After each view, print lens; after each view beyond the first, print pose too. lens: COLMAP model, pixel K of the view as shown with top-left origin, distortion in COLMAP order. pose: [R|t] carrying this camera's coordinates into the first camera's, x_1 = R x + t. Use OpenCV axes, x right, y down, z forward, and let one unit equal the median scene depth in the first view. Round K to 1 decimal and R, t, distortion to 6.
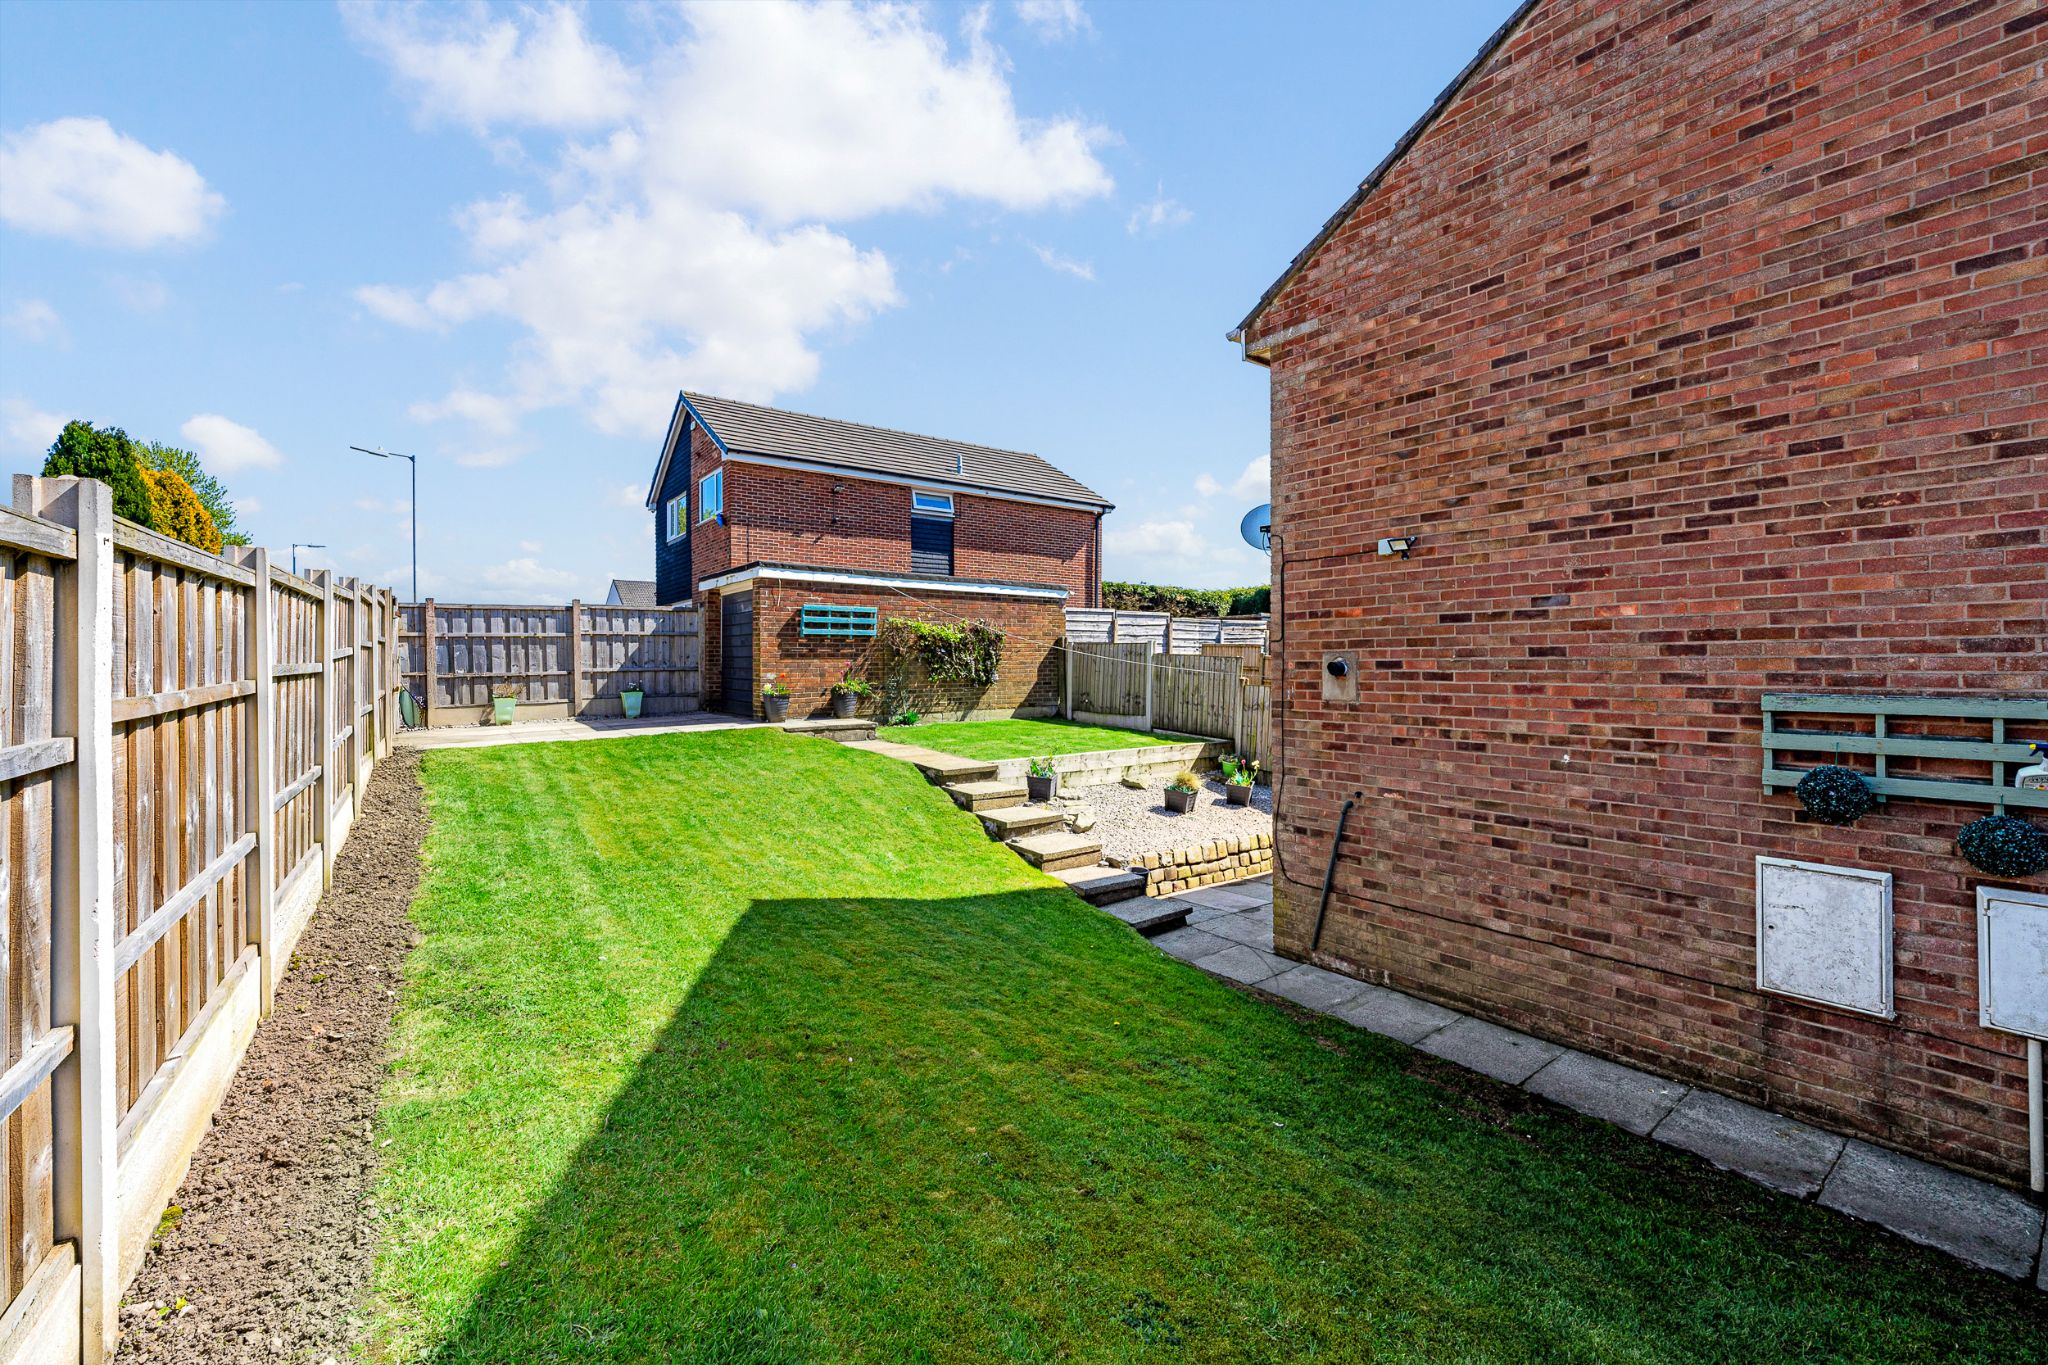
lens RADIAL K [[840.2, 0, 1026.7], [0, 840.2, 652.9], [0, 0, 1]] dist [0.001429, 0.000056]
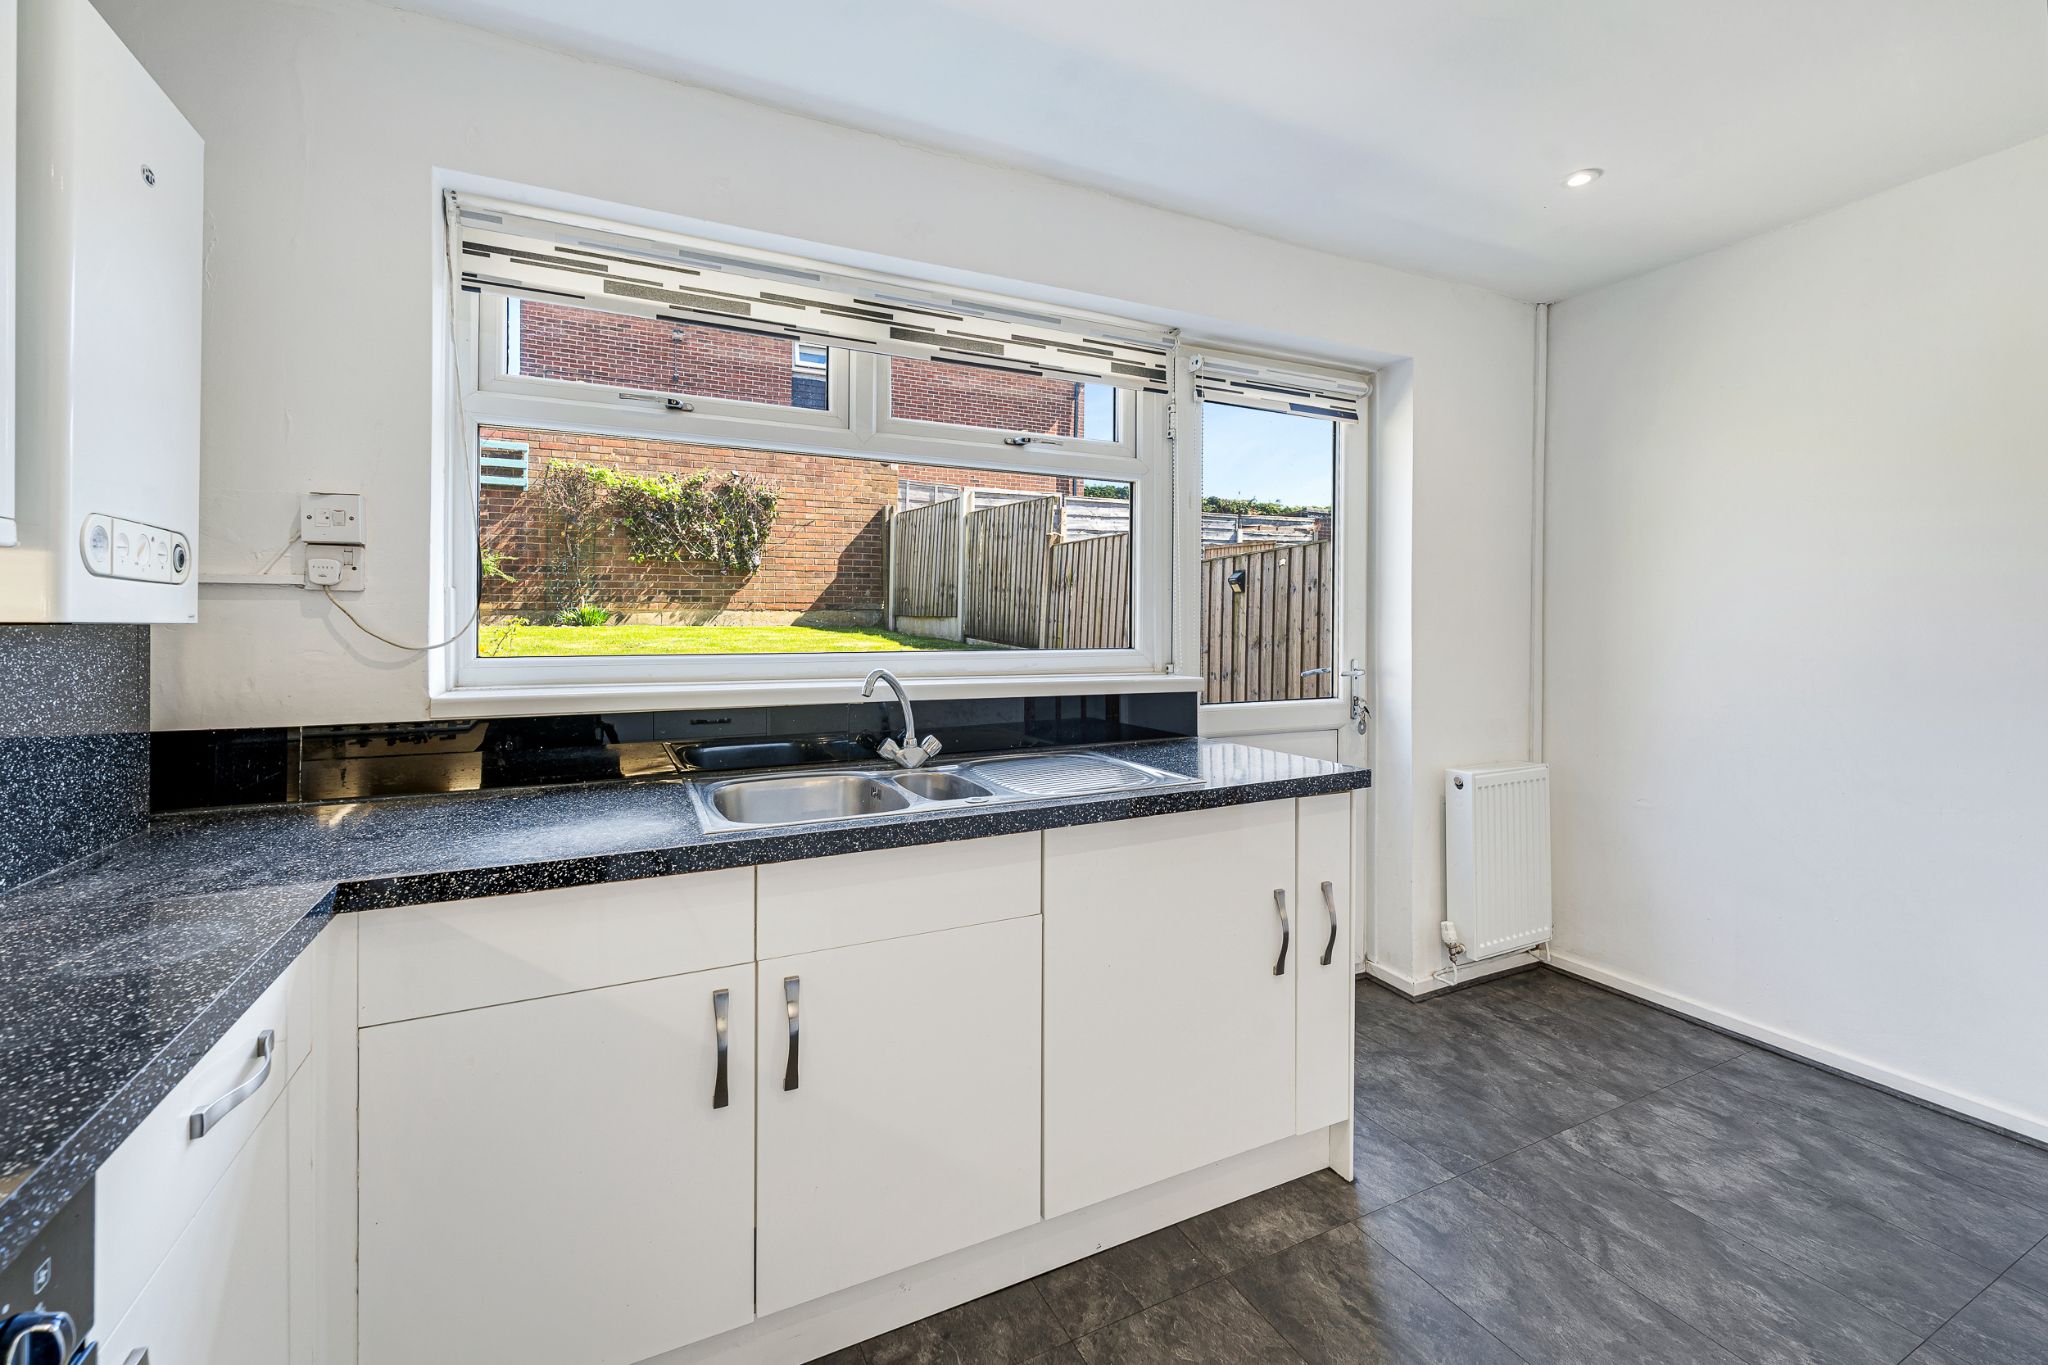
lens RADIAL K [[850.4, 0, 1029.8], [0, 850.4, 622.3], [0, 0, 1]] dist [0.000268, -0.000035]
pose [[0.982204, 0.004242, -0.187771, 0.309744], [-0.002195, 0.999936, 0.011105, 0.072143], [0.187806, -0.010495, 0.982150, 0.409893]]
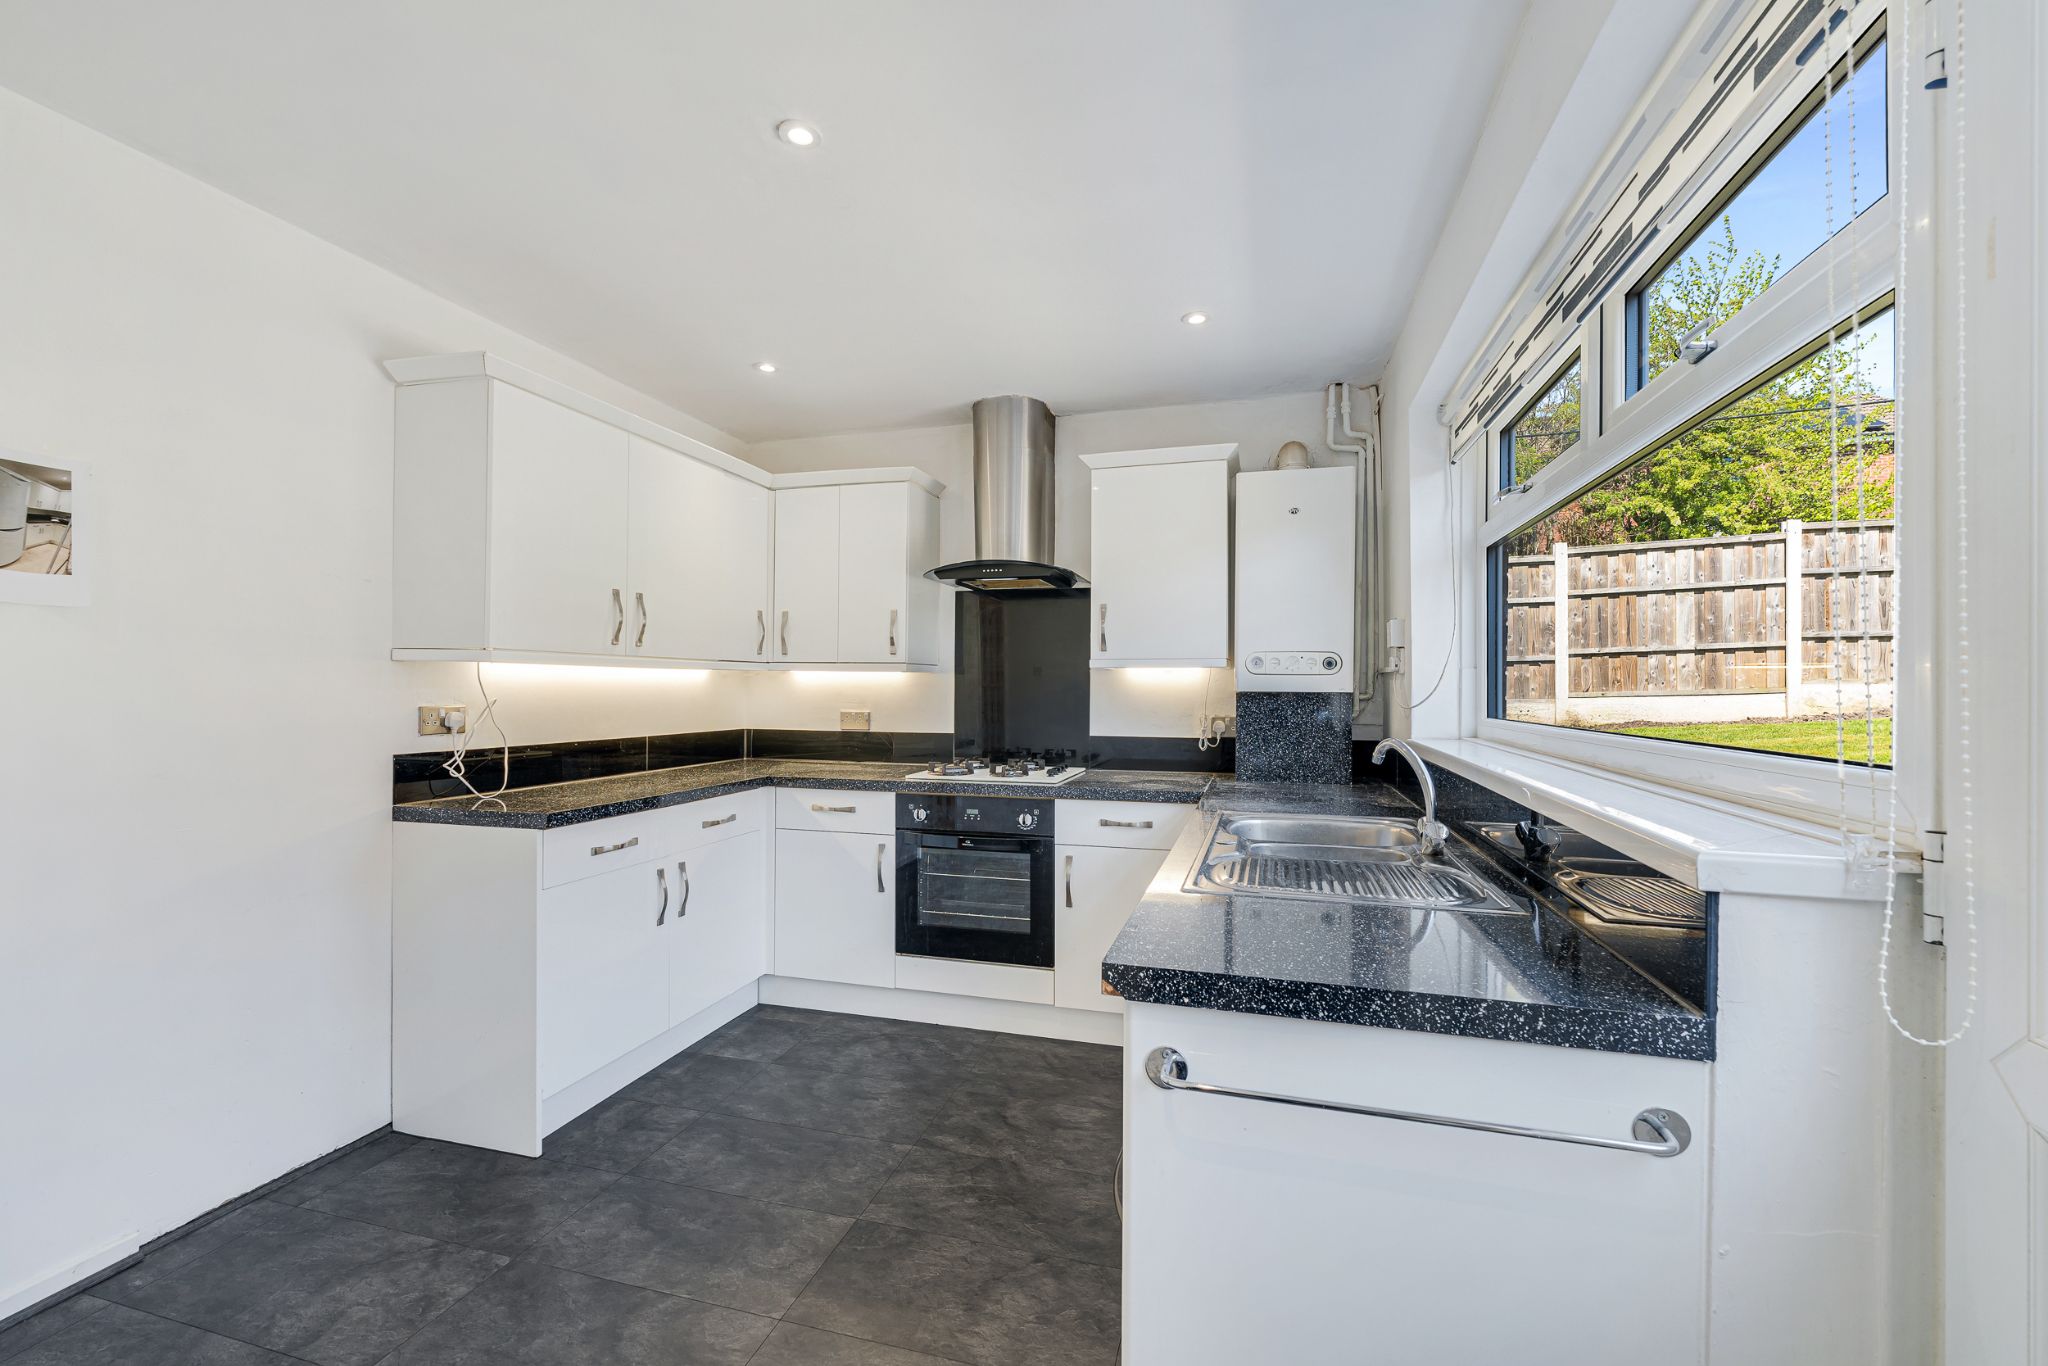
lens RADIAL K [[835.4, 0, 1019.2], [0, 835.4, 689.5], [0, 0, 1]] dist [-0.000326, -0.000134]
pose [[-0.794171, 0.000457, -0.607694, 0.386713], [0.006980, 0.999941, -0.008371, 0.074031], [0.607654, -0.010890, -0.794127, 0.600236]]
